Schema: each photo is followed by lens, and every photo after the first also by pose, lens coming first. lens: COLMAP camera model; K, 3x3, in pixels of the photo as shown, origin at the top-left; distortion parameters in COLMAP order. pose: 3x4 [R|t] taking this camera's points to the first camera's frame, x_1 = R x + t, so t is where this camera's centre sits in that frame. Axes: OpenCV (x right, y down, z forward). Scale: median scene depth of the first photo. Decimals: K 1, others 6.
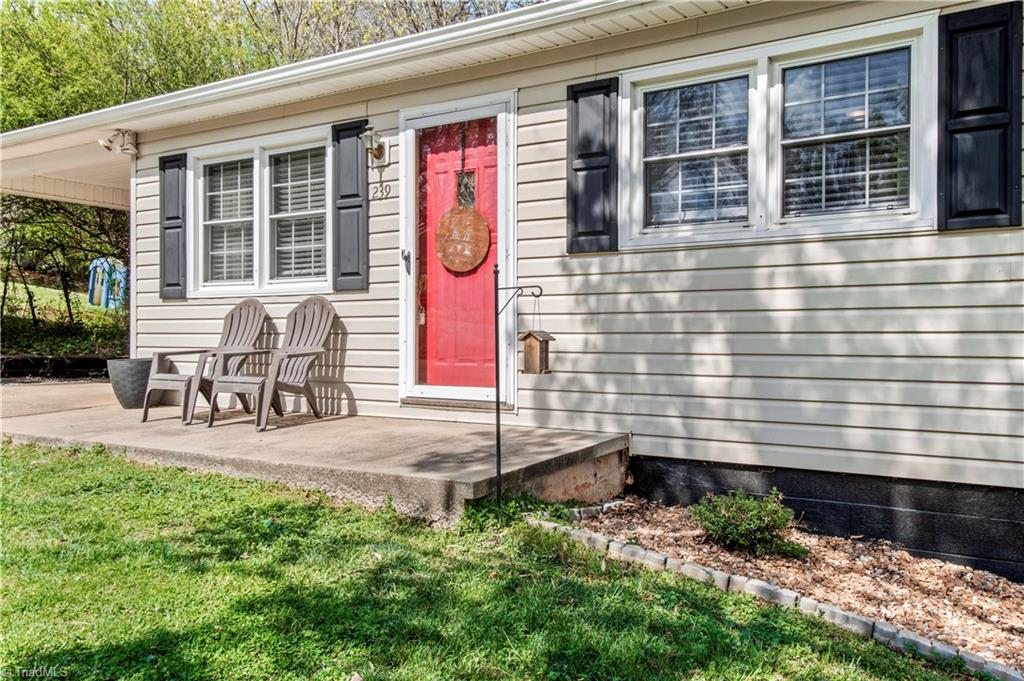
lens RADIAL K [[920.7, 0, 507.4], [0, 920.7, 338.9], [0, 0, 1]] dist [0.082761, 0.001022]
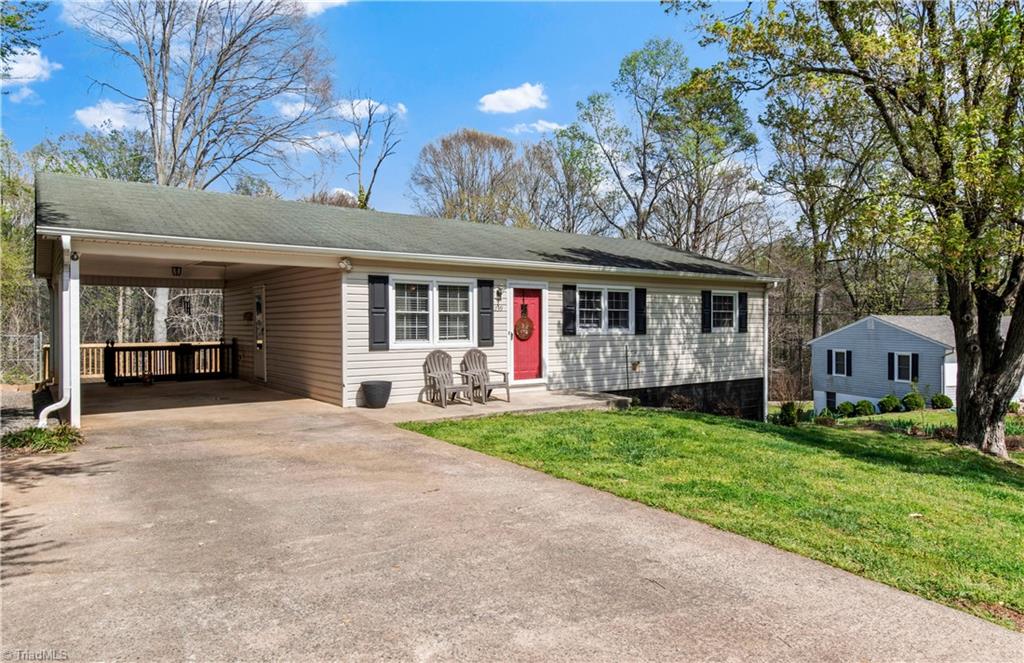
lens RADIAL K [[655.6, 0, 510.2], [0, 655.6, 326.8], [0, 0, 1]] dist [0.002958, 0.000213]
pose [[0.320236, -0.009436, 0.947291, -1.940492], [0.001698, 0.999955, 0.009386, -0.127598], [-0.947336, -0.001398, 0.320237, 0.376677]]
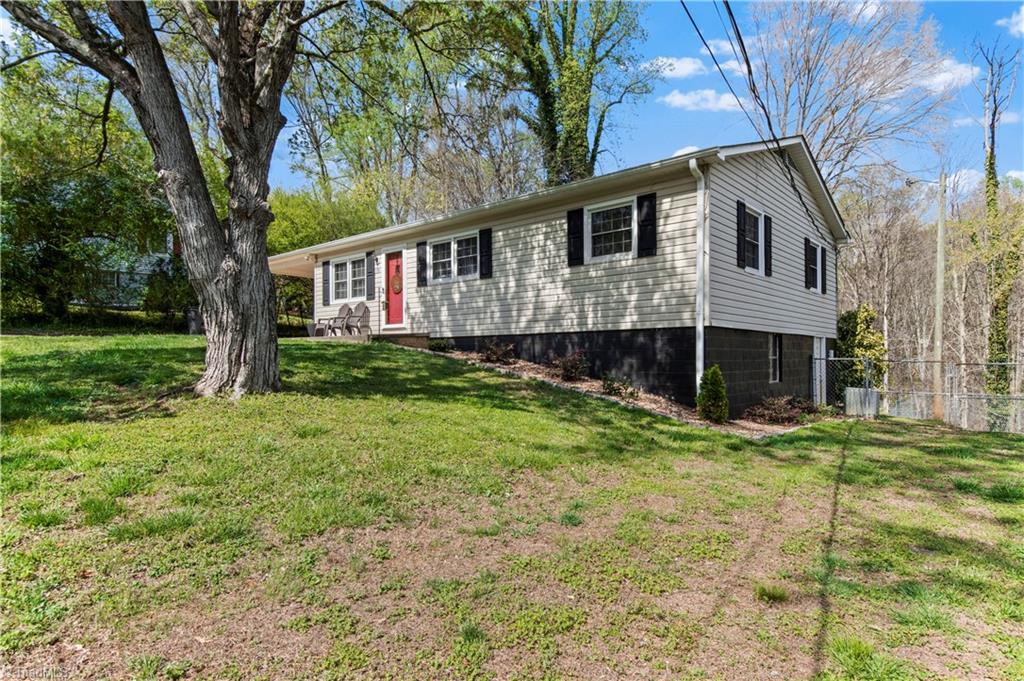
lens RADIAL K [[570.3, 0, 515.6], [0, 570.3, 350.8], [0, 0, 1]] dist [0.003779, 0.000105]
pose [[0.995182, -0.010246, -0.097512, 0.609675], [0.009802, 0.999939, -0.005032, 0.163909], [0.097558, 0.004052, 0.995222, -1.137934]]
